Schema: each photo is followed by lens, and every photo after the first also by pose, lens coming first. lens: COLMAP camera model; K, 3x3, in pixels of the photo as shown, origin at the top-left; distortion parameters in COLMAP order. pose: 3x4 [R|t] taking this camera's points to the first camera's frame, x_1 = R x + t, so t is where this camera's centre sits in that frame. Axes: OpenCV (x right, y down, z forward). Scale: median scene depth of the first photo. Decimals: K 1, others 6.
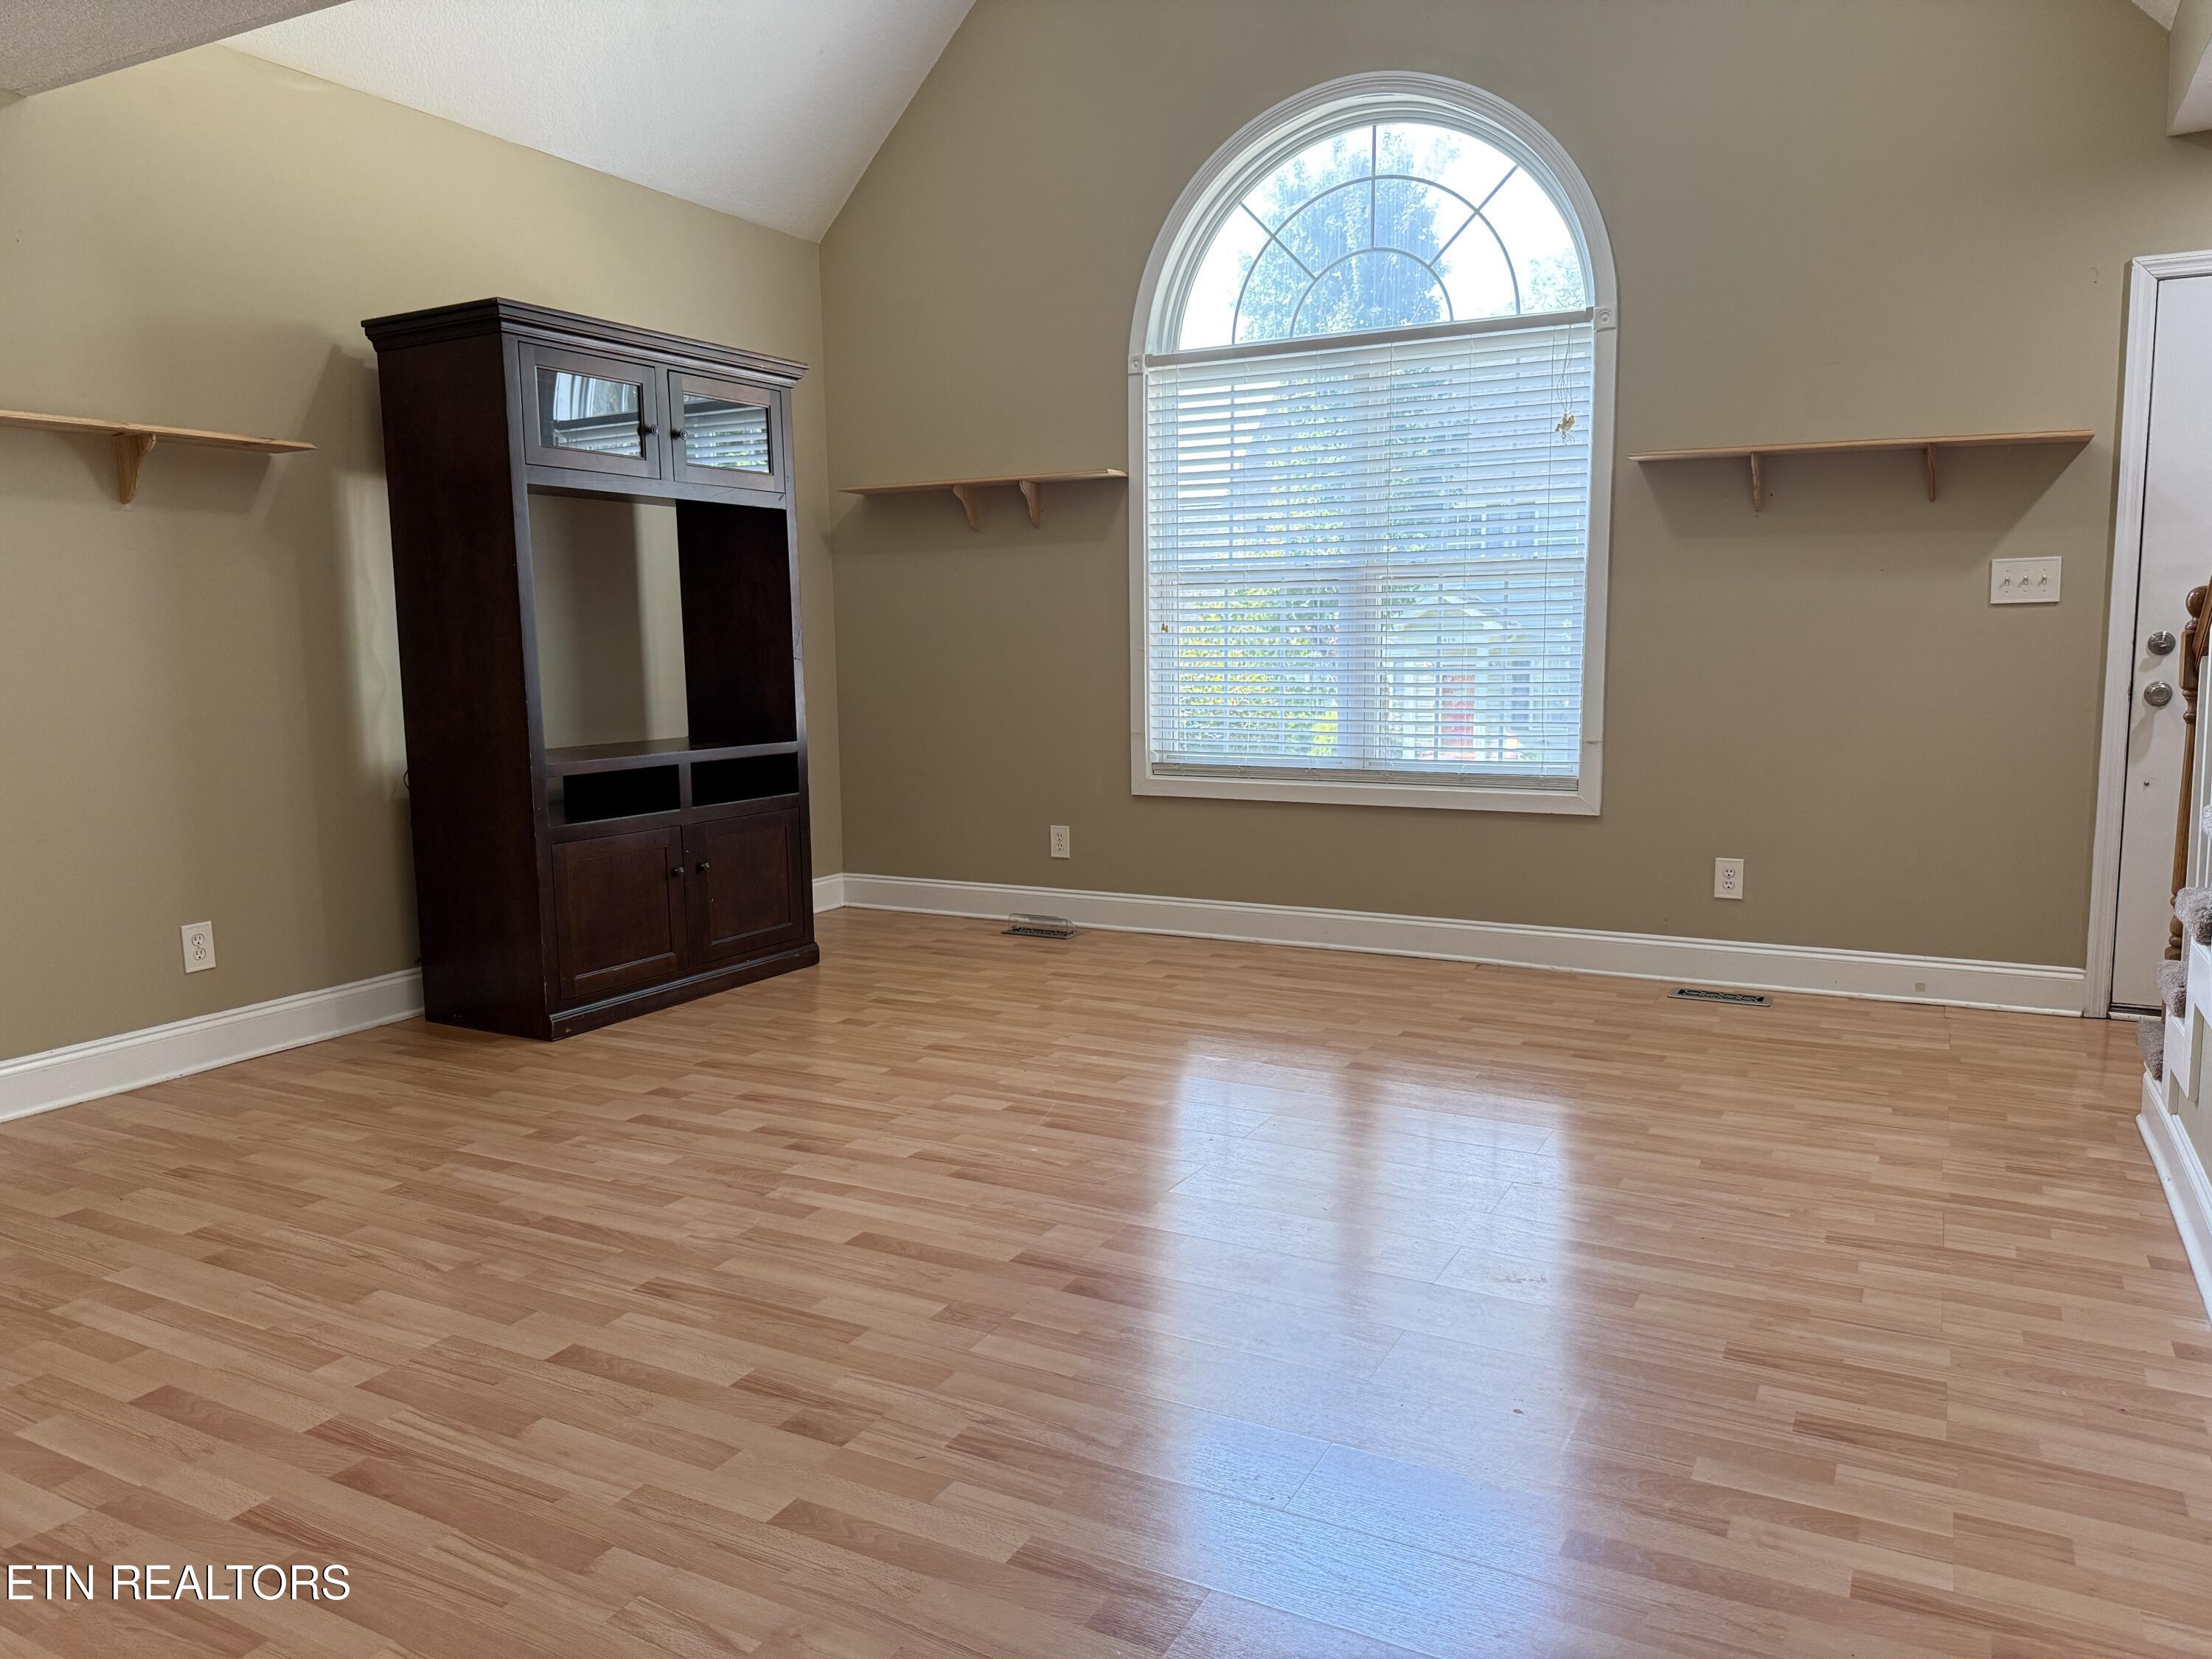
lens RADIAL K [[1568.6, 0, 1095.0], [0, 1568.6, 830.2], [0, 0, 1]] dist [0.041480, -0.057408]
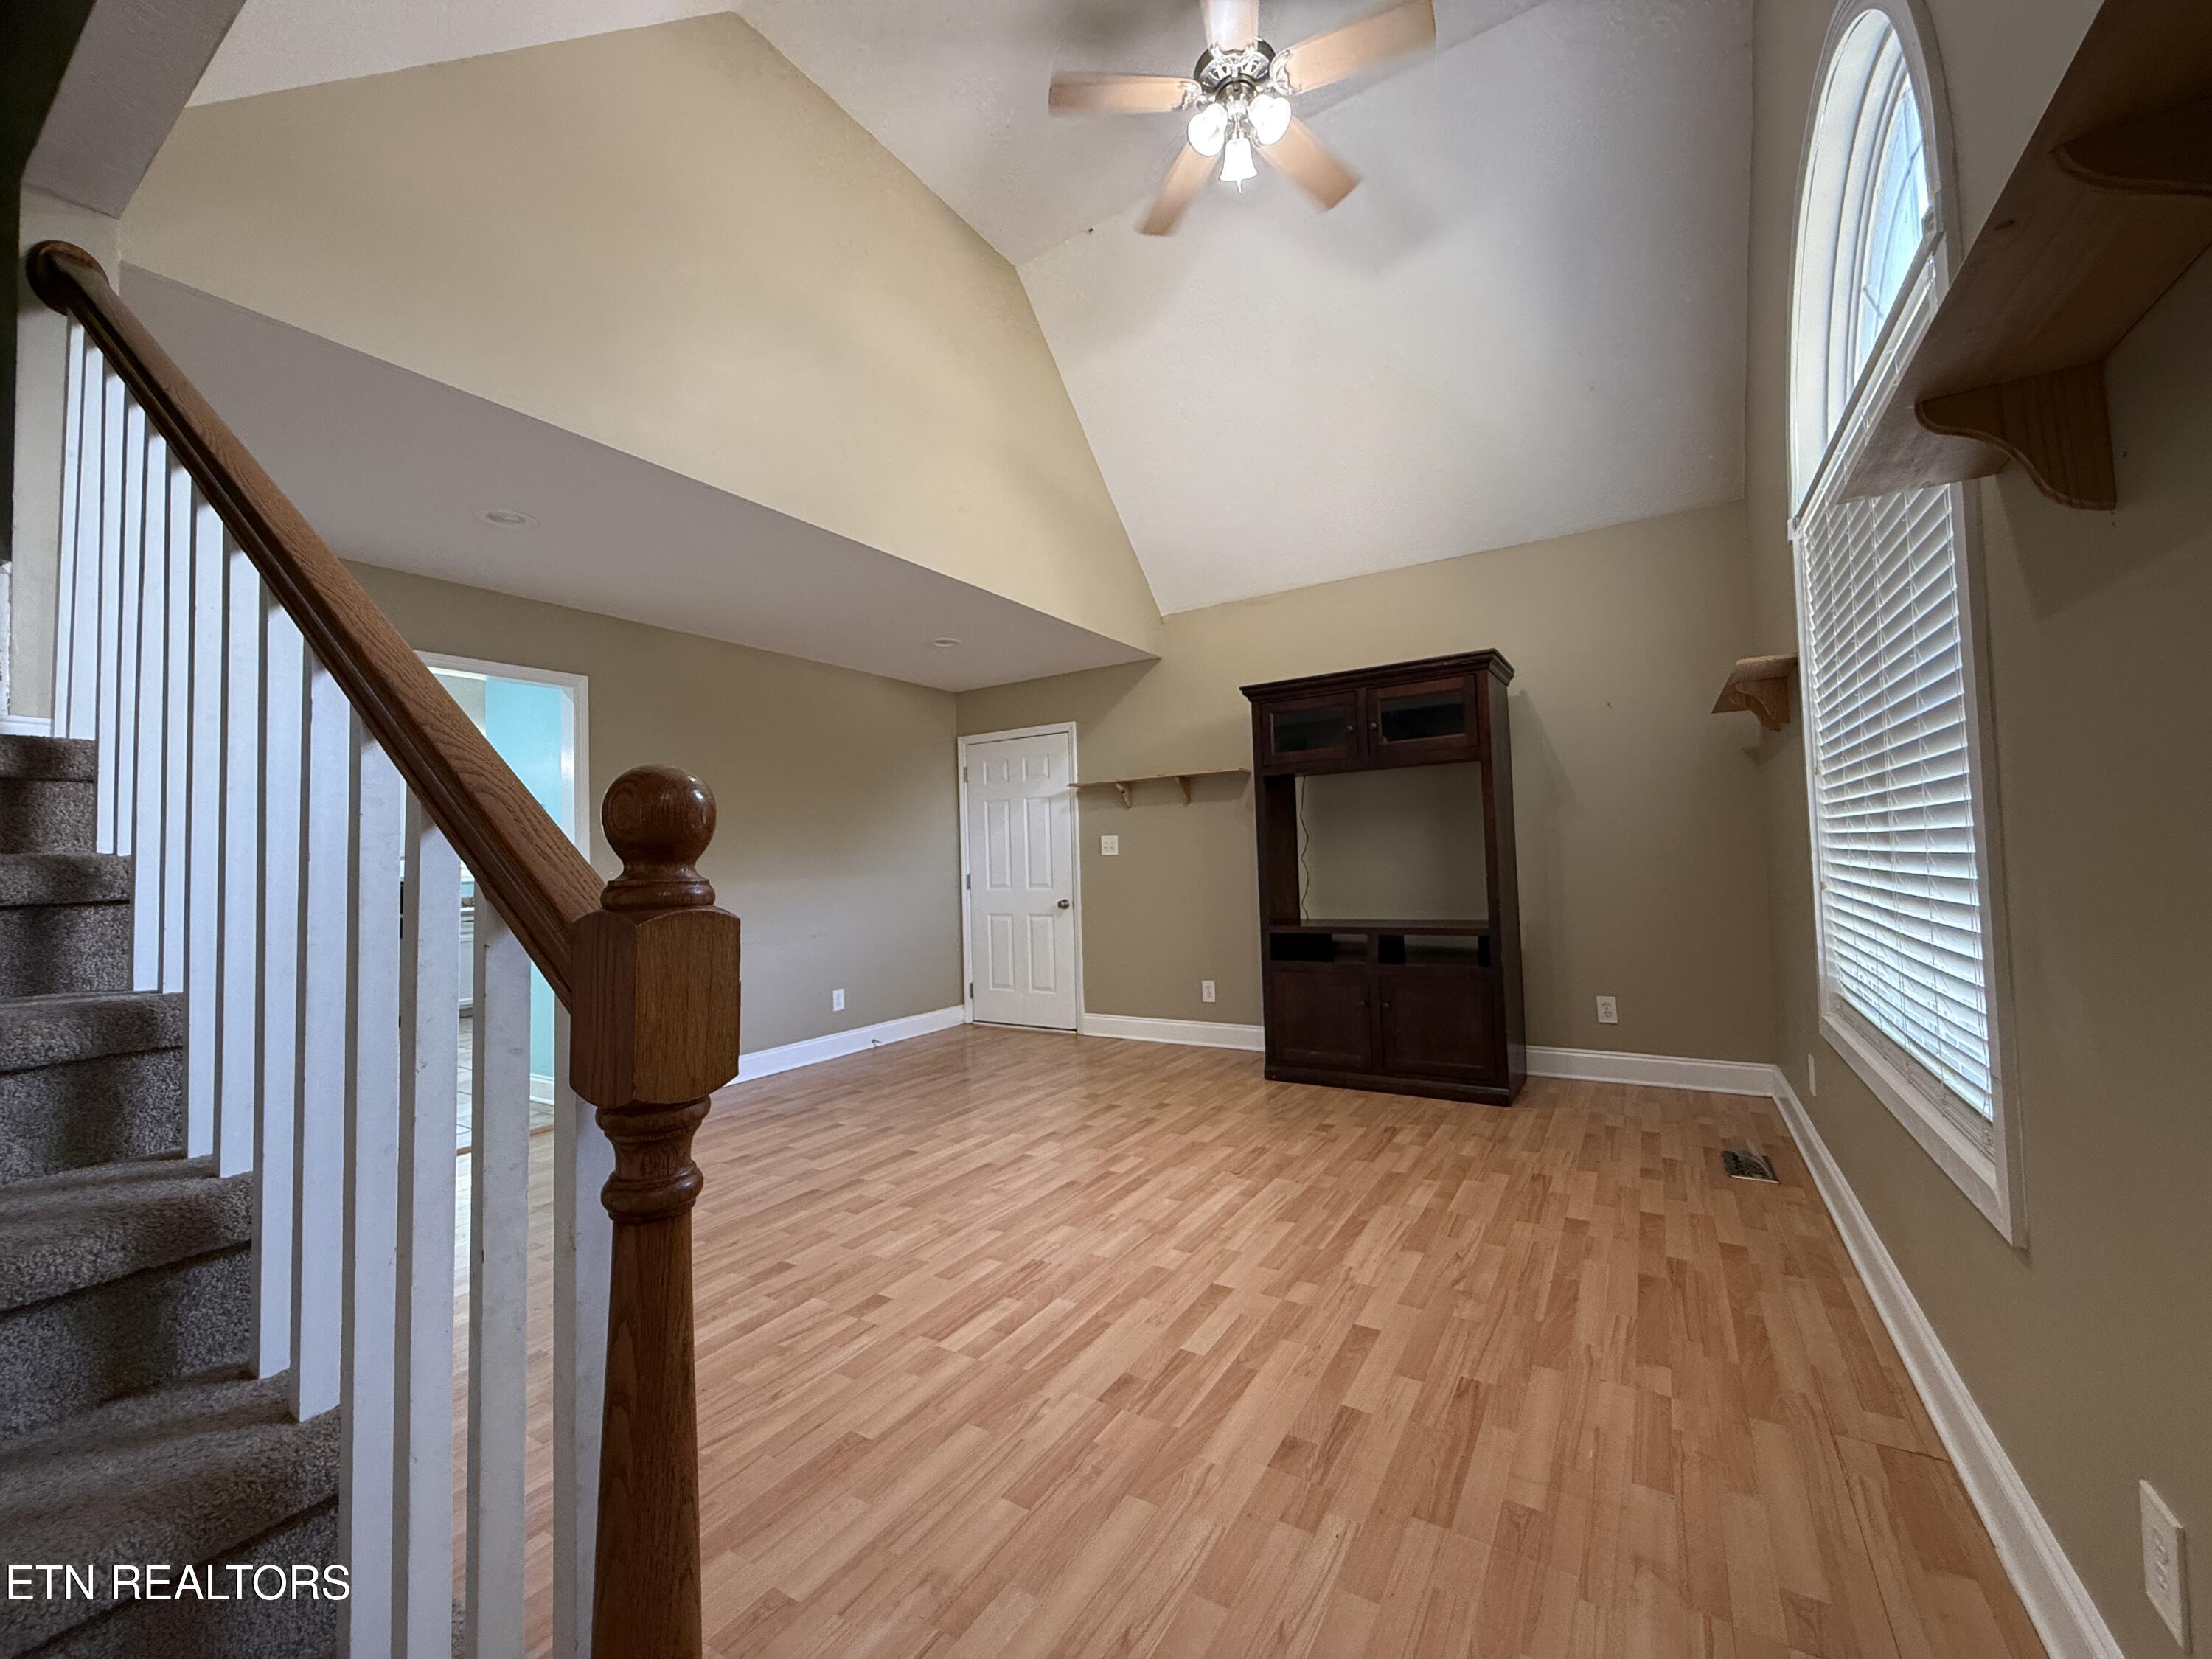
lens RADIAL K [[885.7, 0, 1093.2], [0, 885.7, 823.3], [0, 0, 1]] dist [-0.001828, 0.002045]
pose [[-0.068169, -0.027635, -0.997291, 0.826203], [-0.093433, 0.995400, -0.021196, -0.141683], [0.993289, 0.091735, -0.070437, 1.031290]]
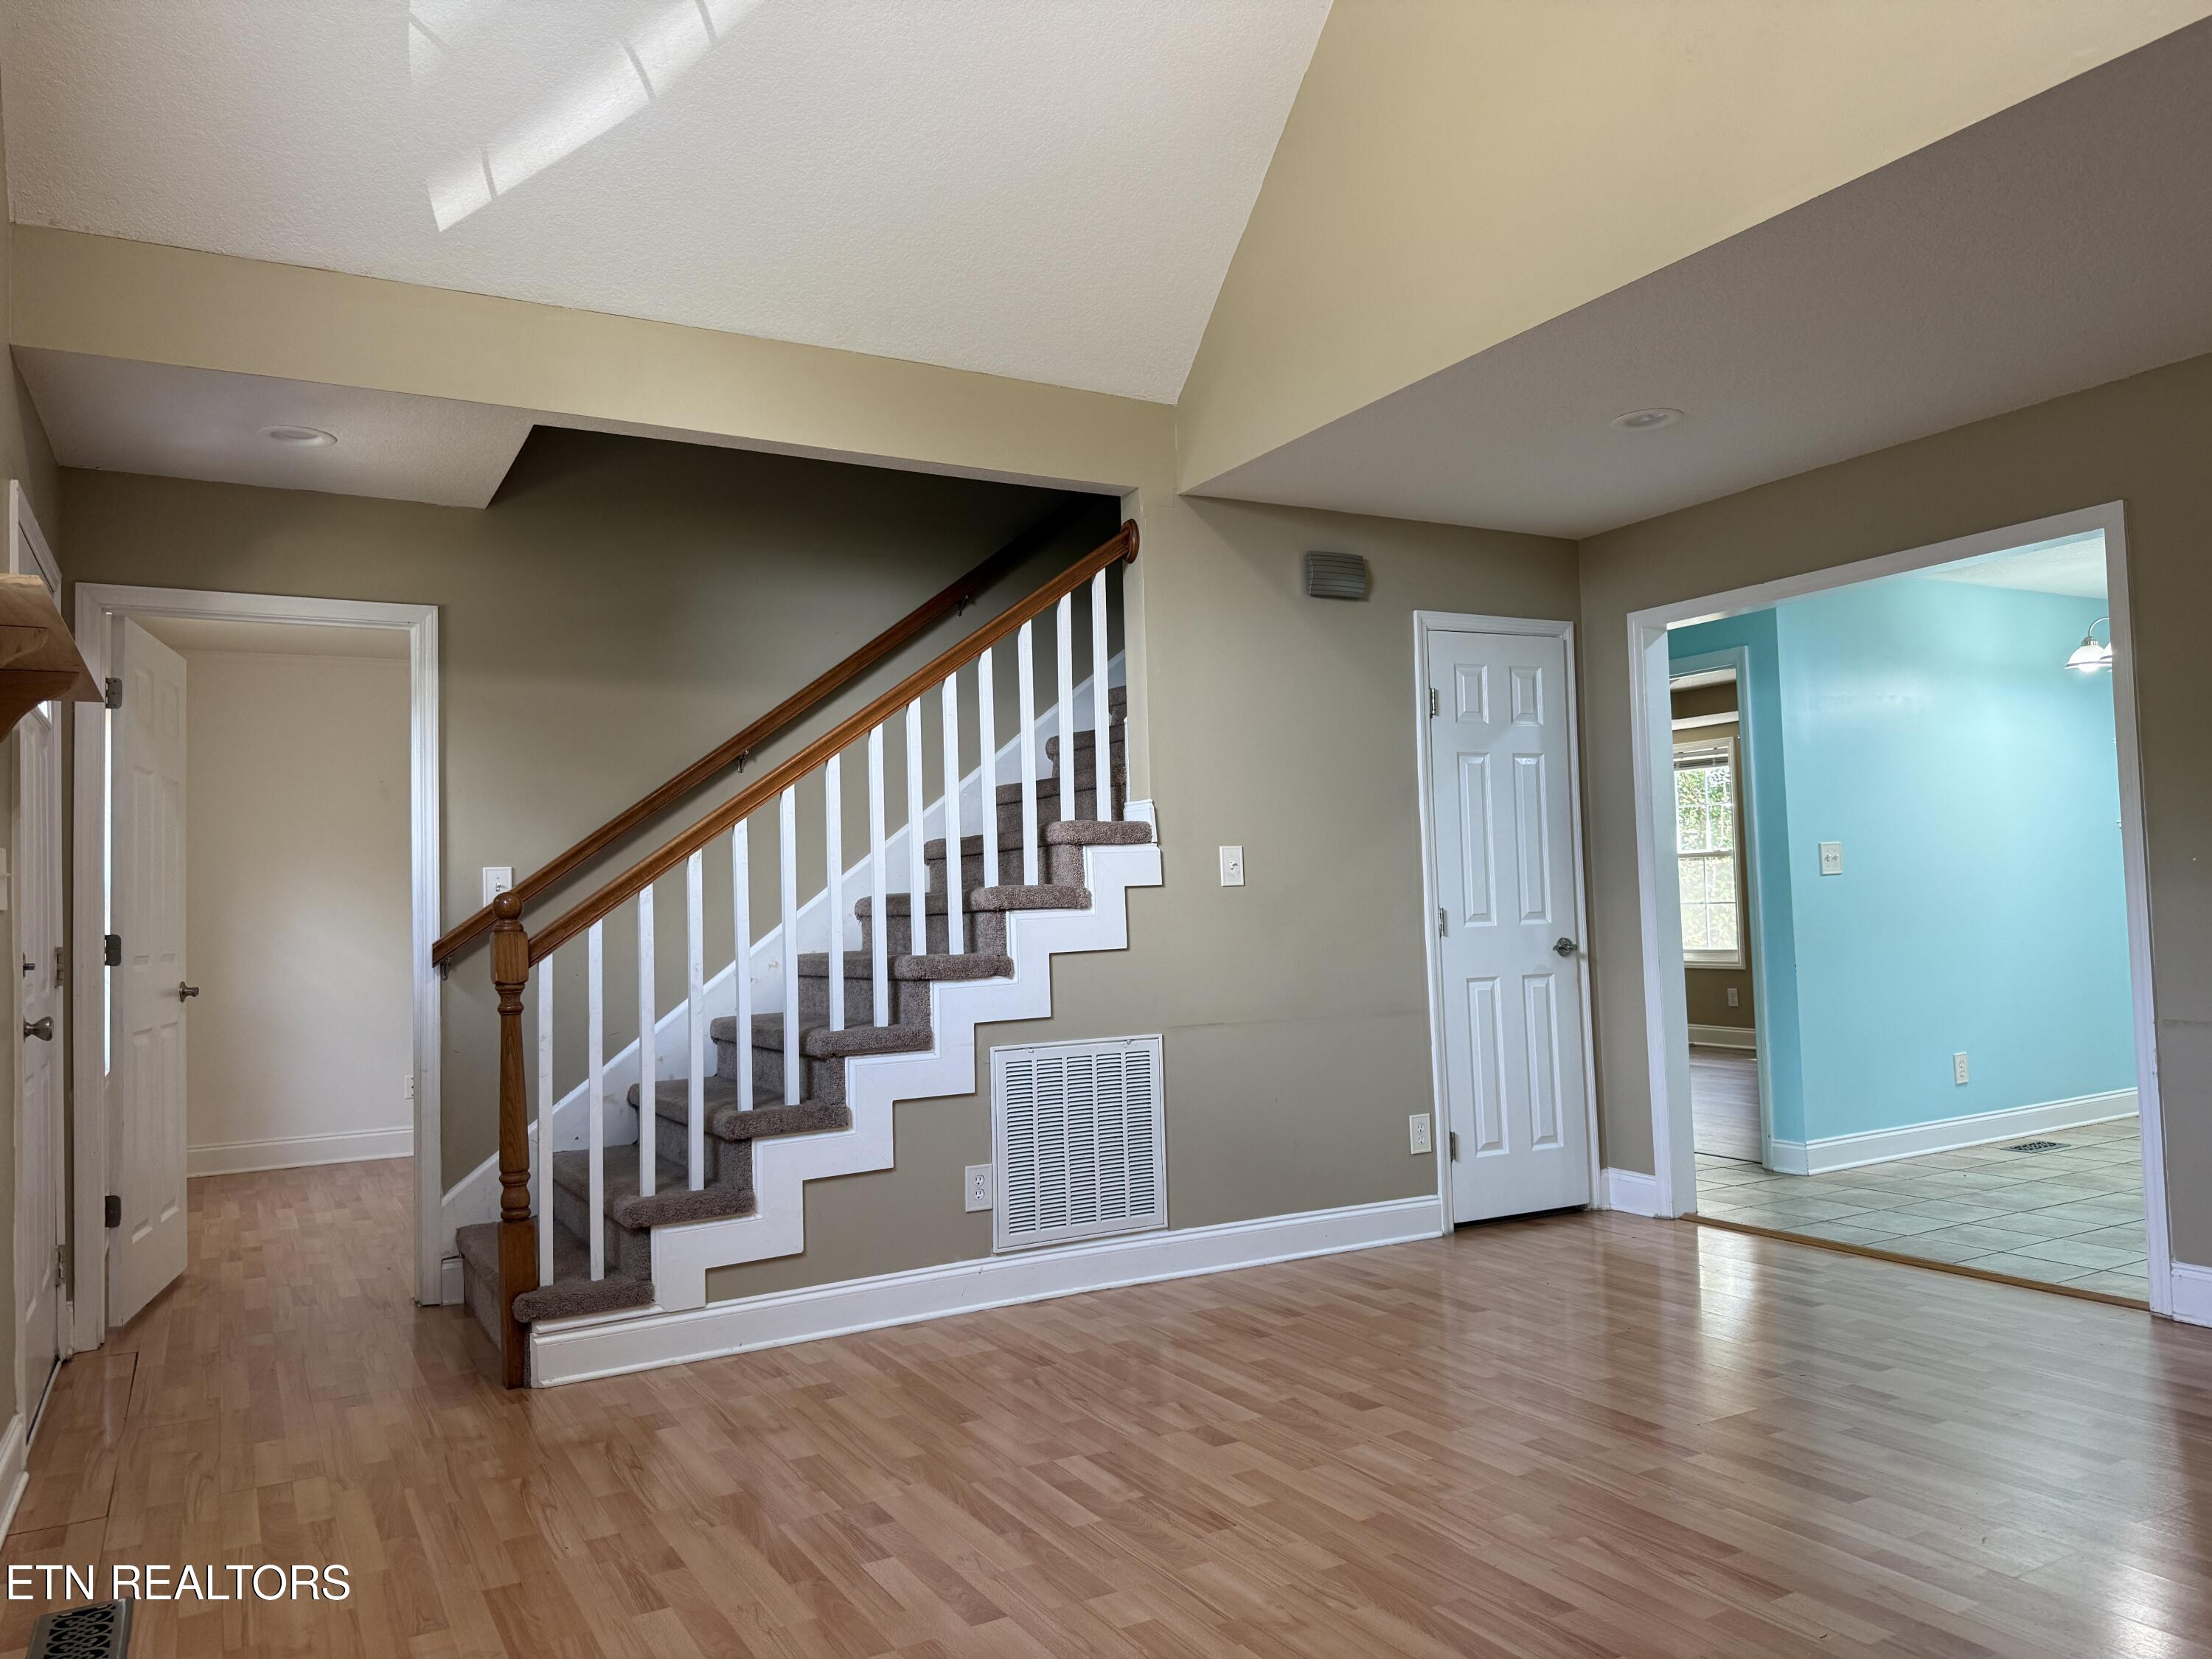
lens RADIAL K [[1568.6, 0, 1093.4], [0, 1568.6, 814.4], [0, 0, 1]] dist [0.041480, -0.057408]
pose [[-0.843328, 0.068940, 0.532958, -0.241927], [0.109238, 0.993023, 0.044403, -0.201776], [-0.526179, 0.095666, -0.844976, 1.624403]]
